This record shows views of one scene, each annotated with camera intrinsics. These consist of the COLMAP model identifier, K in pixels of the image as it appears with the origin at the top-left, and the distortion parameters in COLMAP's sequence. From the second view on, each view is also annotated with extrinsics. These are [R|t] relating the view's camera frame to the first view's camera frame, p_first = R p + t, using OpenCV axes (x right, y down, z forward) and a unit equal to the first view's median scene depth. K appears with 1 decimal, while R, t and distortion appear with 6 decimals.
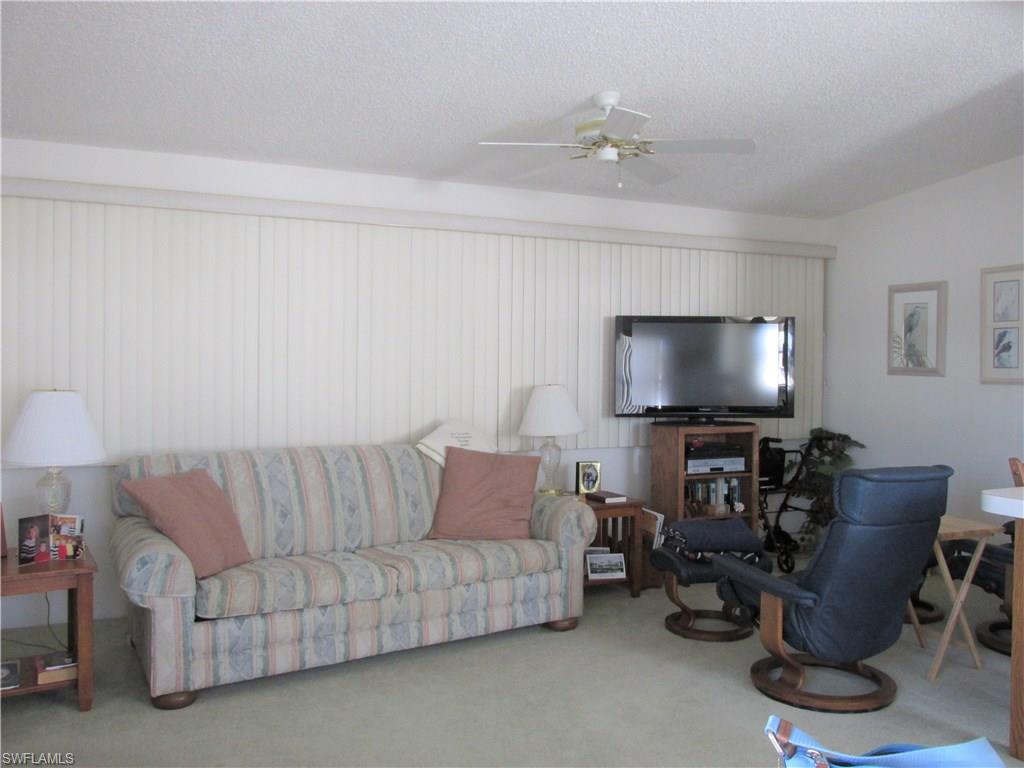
lens RADIAL K [[861.7, 0, 516.7], [0, 861.7, 378.1], [0, 0, 1]] dist [-0.013410, 0.000772]
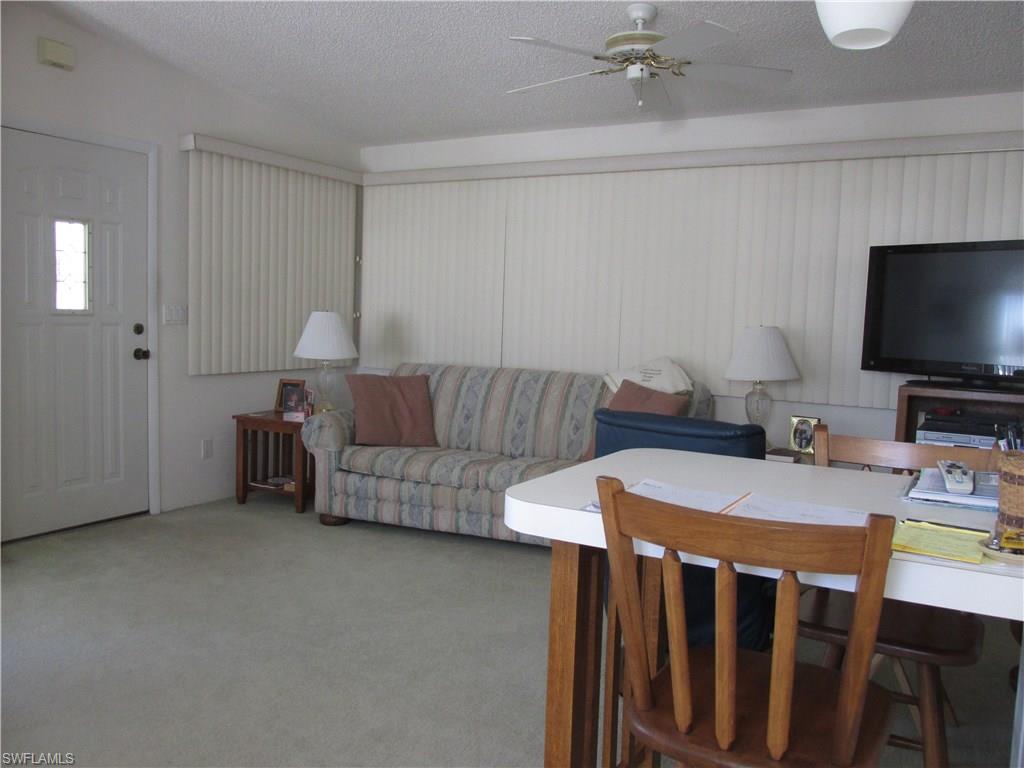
lens RADIAL K [[861.7, 0, 516.7], [0, 861.7, 378.1], [0, 0, 1]] dist [-0.013410, 0.000772]
pose [[0.570731, 0.073258, -0.817863, 0.807274], [-0.042647, 0.997313, 0.059571, 0.023969], [0.820029, 0.000881, 0.572322, 0.342650]]
